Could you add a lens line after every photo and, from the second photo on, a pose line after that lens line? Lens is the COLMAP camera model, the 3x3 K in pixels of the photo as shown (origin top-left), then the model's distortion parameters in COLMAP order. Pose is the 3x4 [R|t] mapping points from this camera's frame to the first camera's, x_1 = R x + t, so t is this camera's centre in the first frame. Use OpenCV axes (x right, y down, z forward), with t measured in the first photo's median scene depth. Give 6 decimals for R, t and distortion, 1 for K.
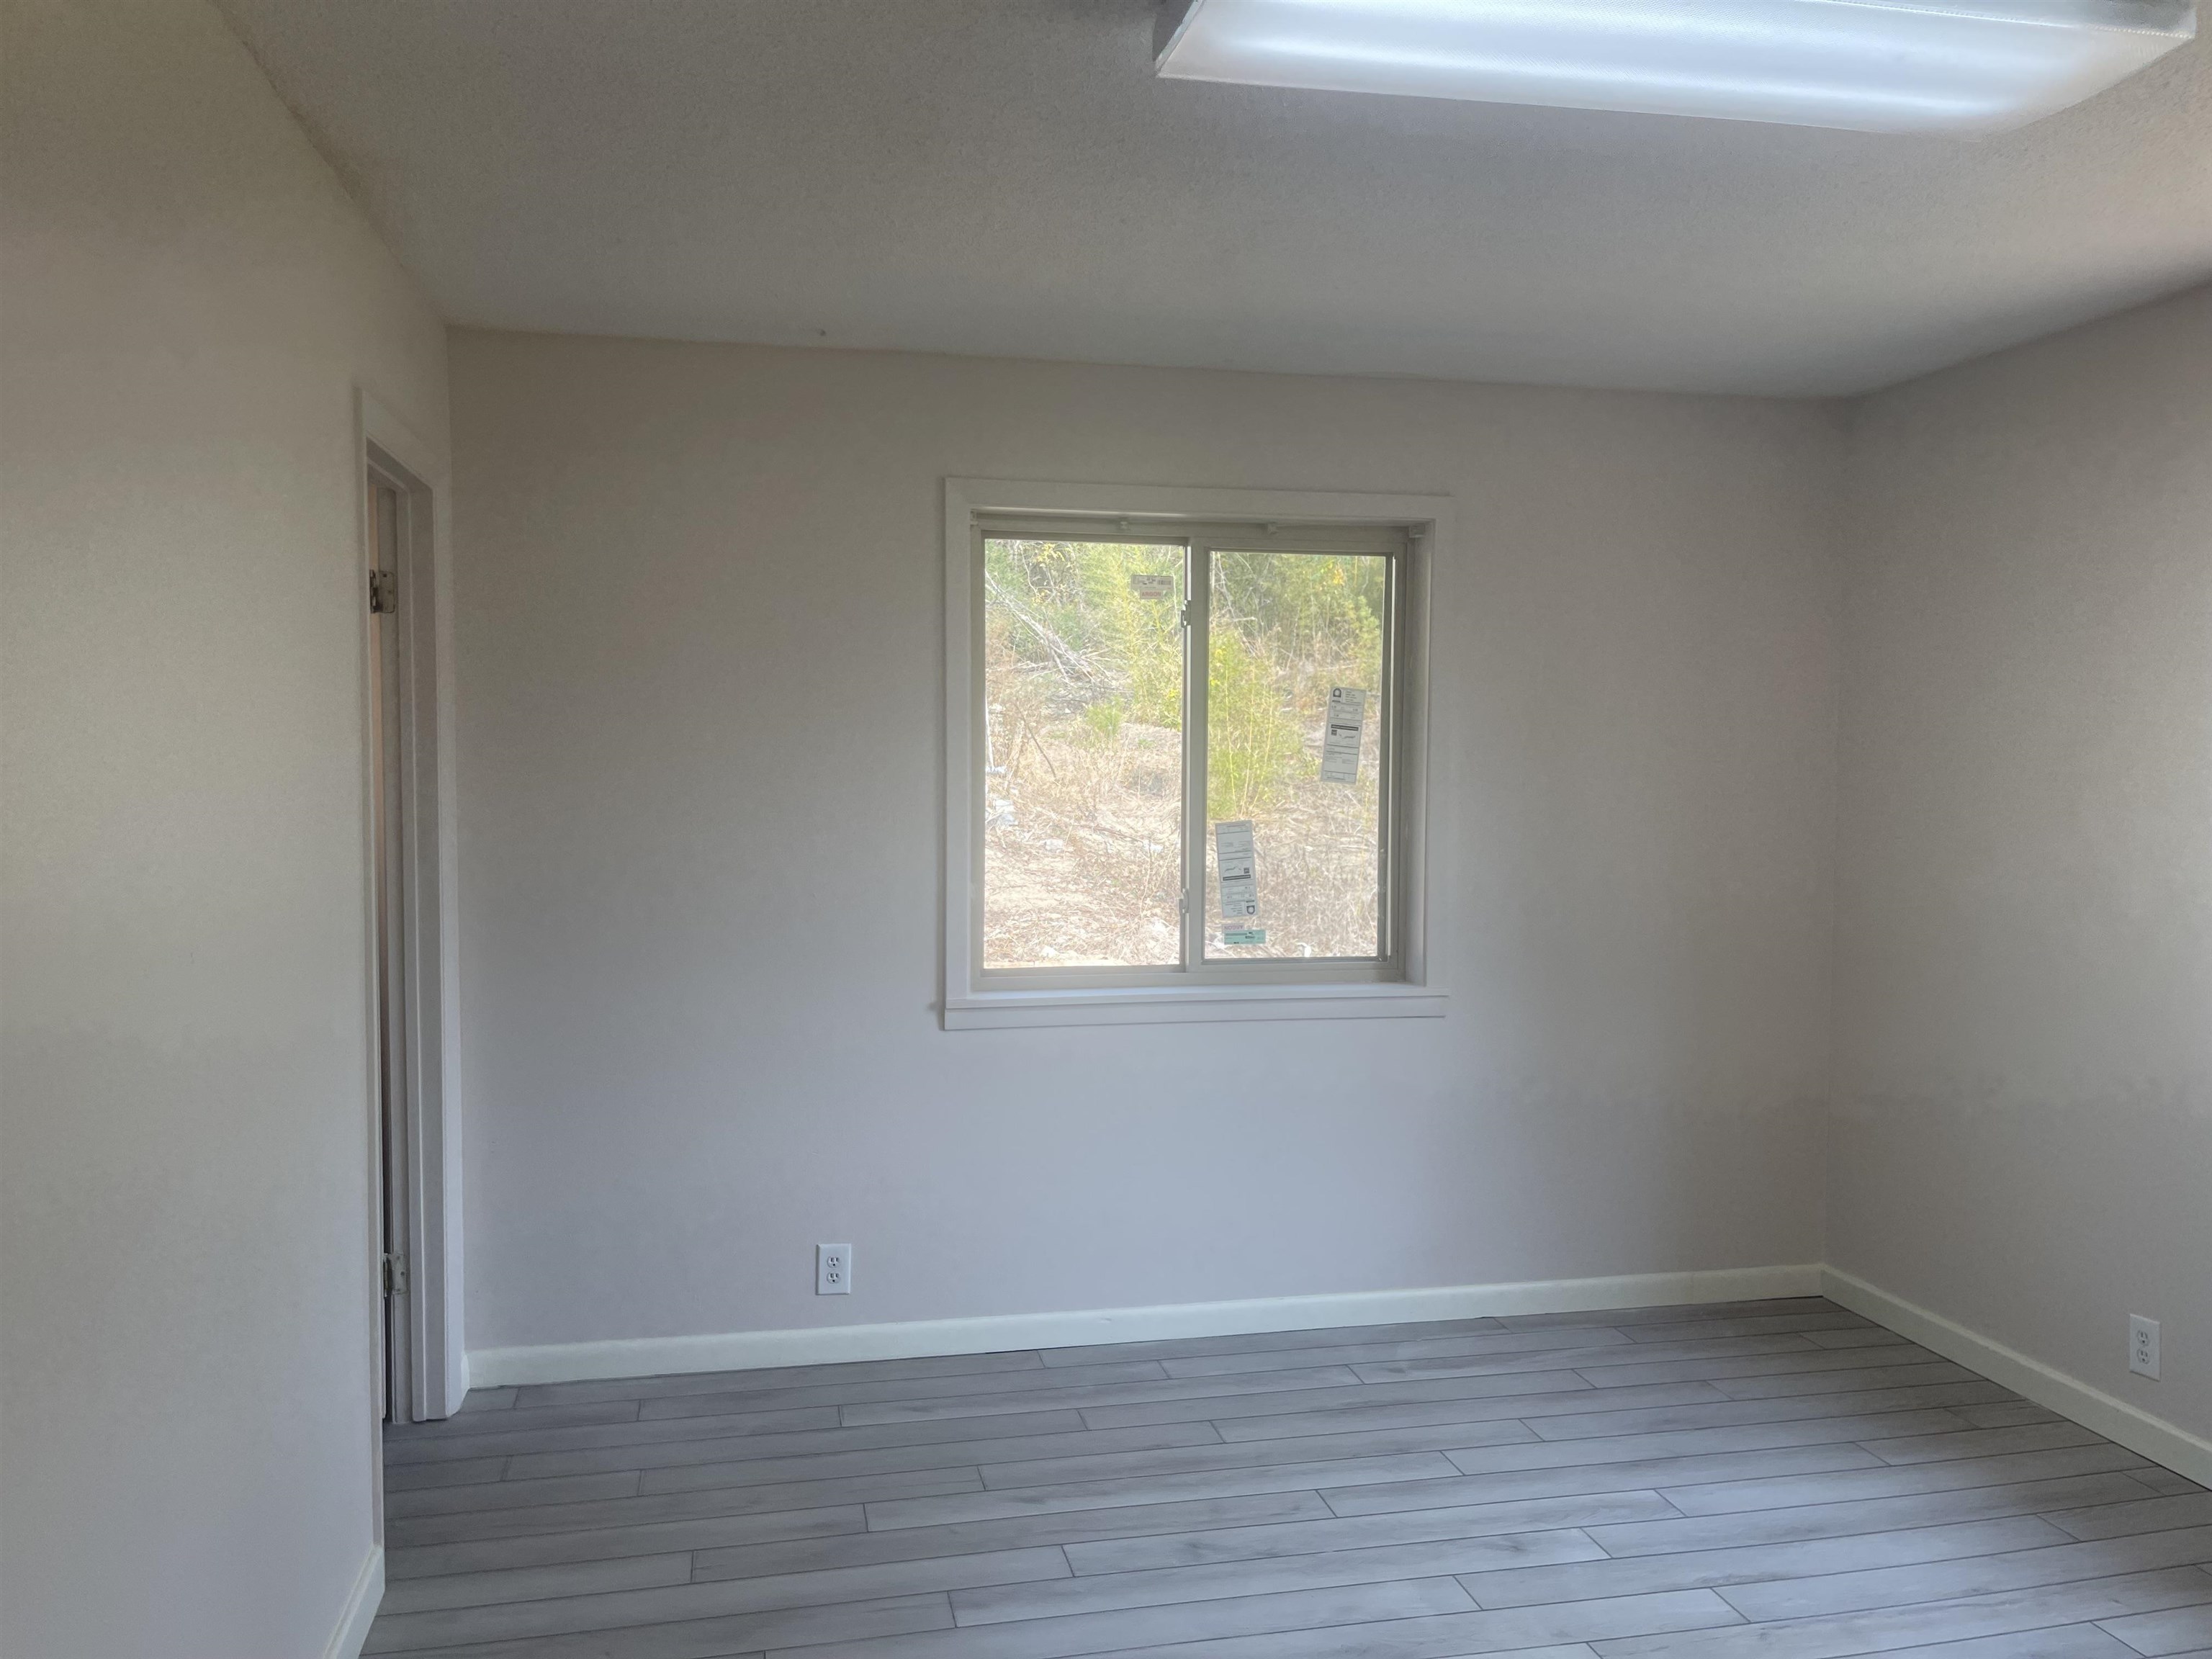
lens RADIAL K [[1674.3, 0, 1091.8], [0, 1674.3, 830.1], [0, 0, 1]] dist [0.066427, -0.090885]
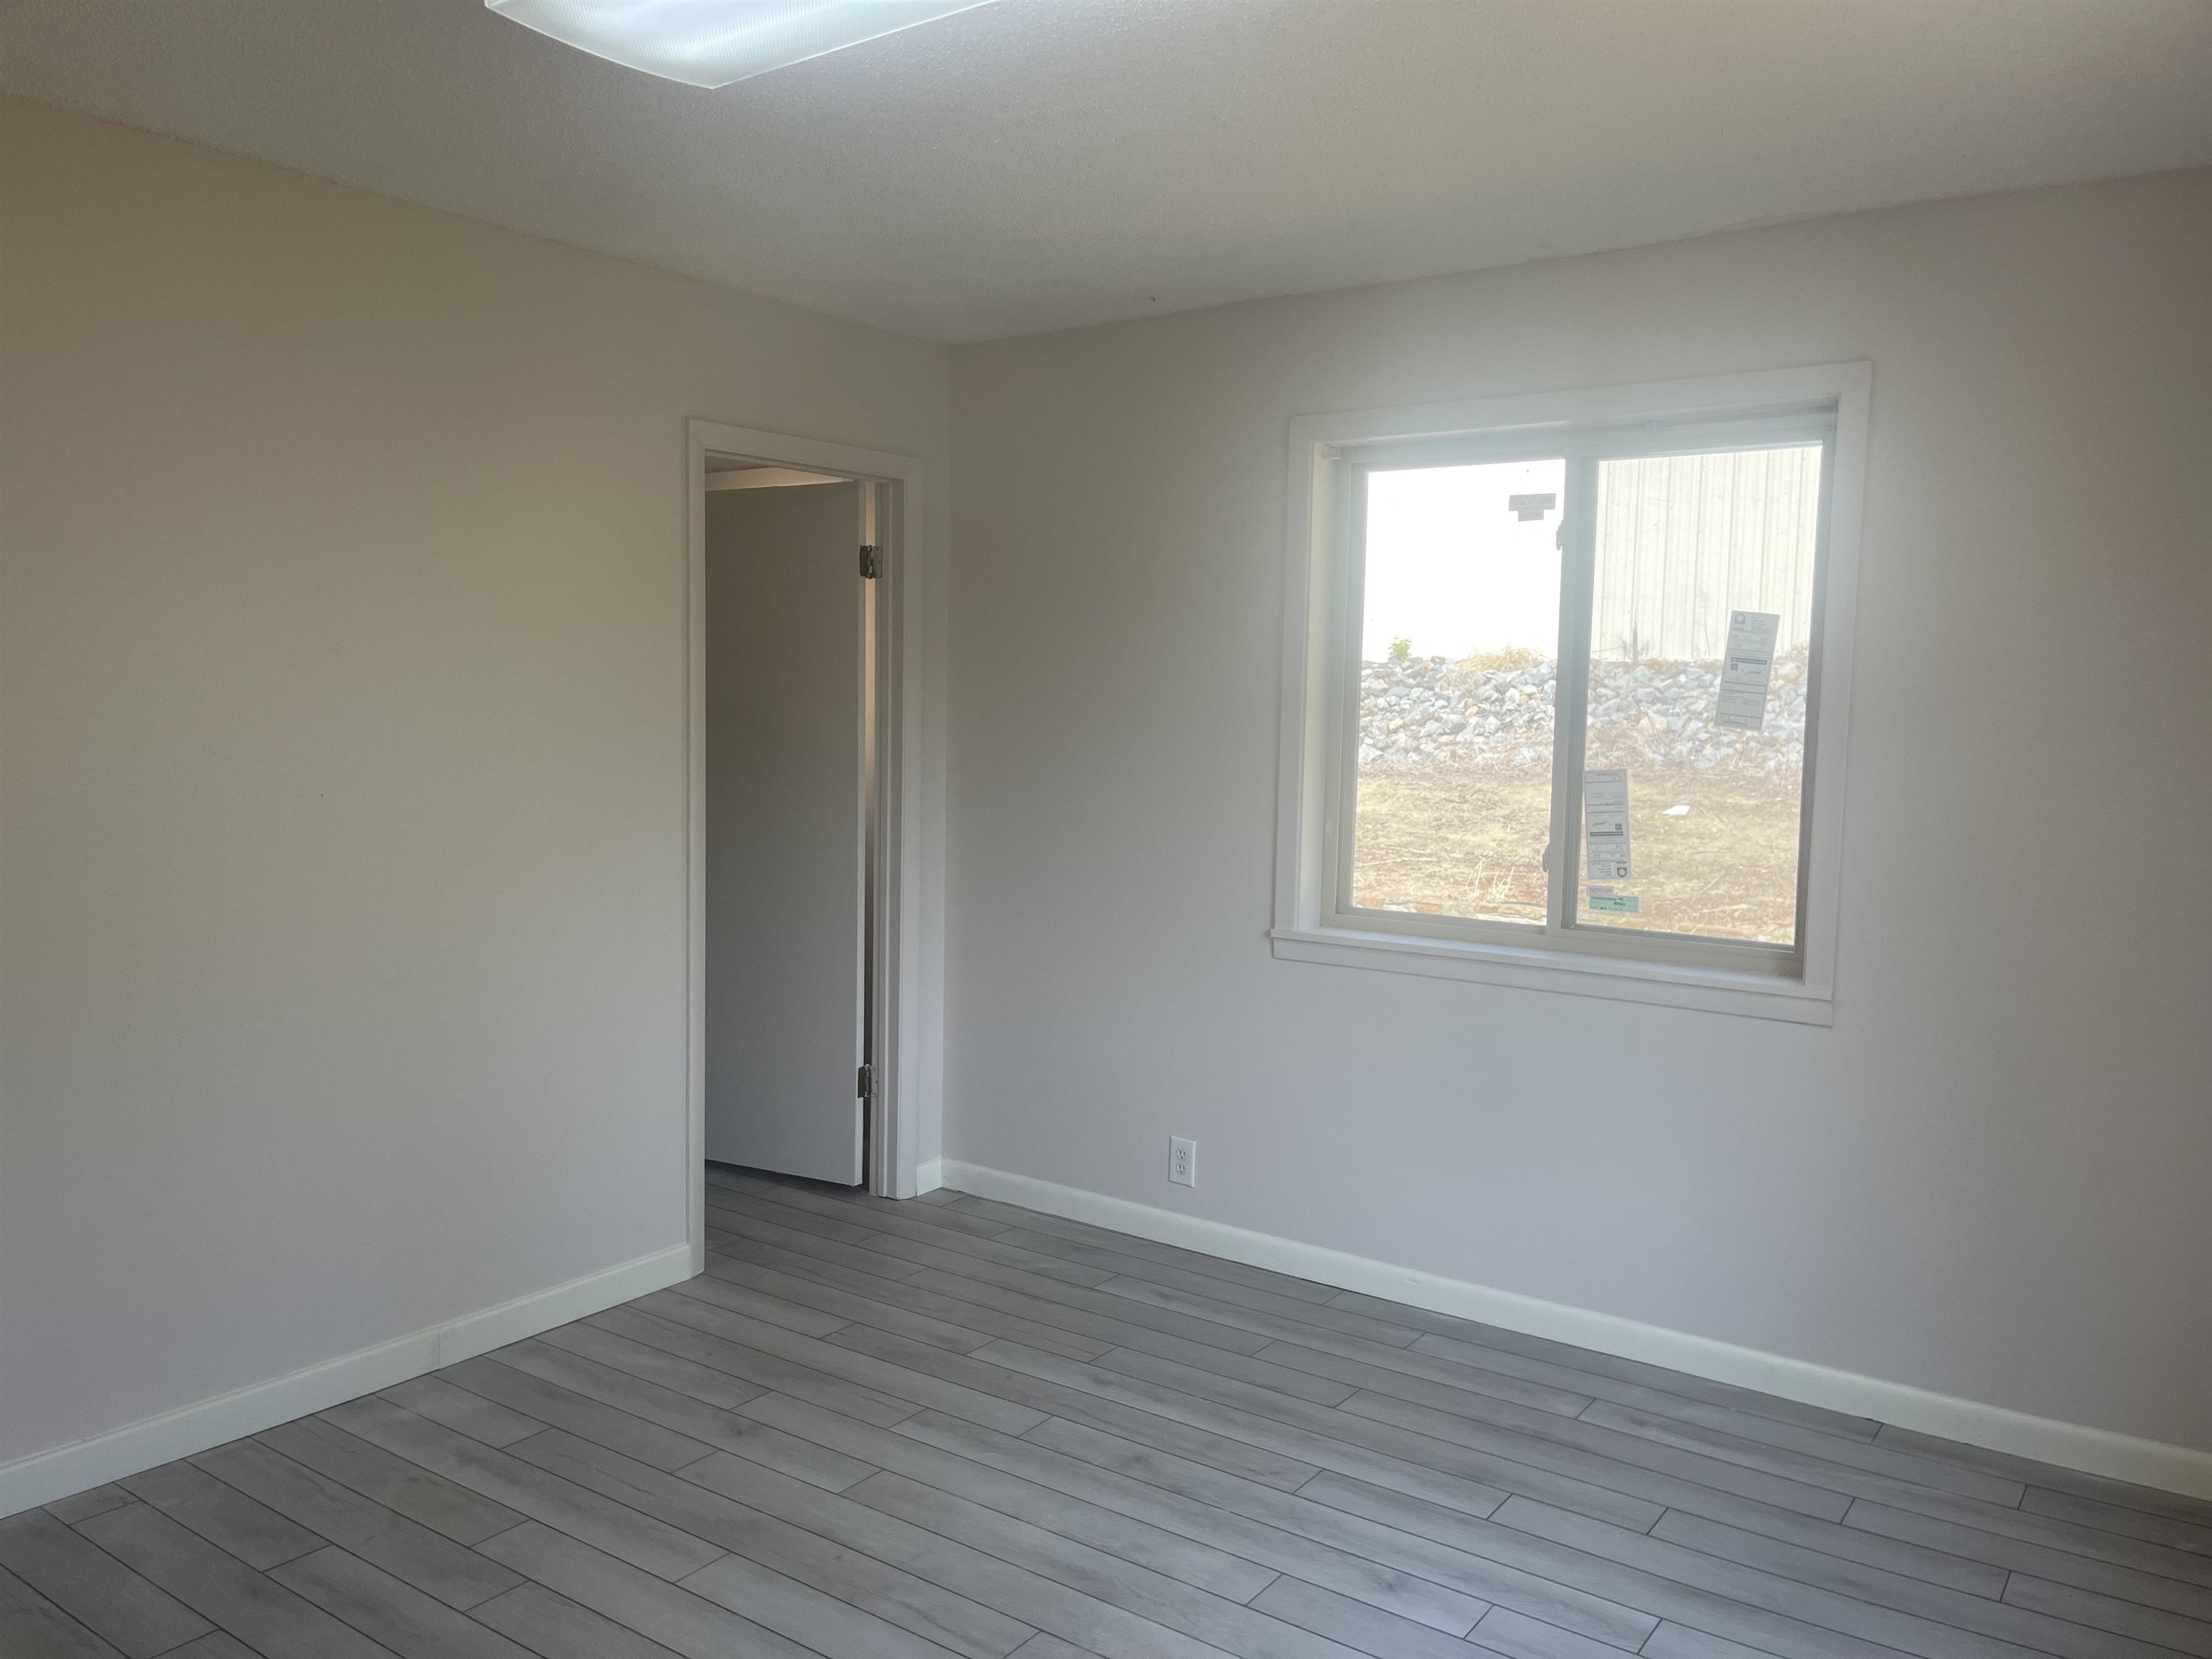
lens RADIAL K [[1674.3, 0, 1097.8], [0, 1674.3, 837.1], [0, 0, 1]] dist [0.066427, -0.090885]
pose [[0.670730, 0.070406, -0.738352, 0.617375], [-0.047202, 0.997518, 0.052240, -0.003784], [0.740198, -0.000187, 0.672389, 0.234819]]
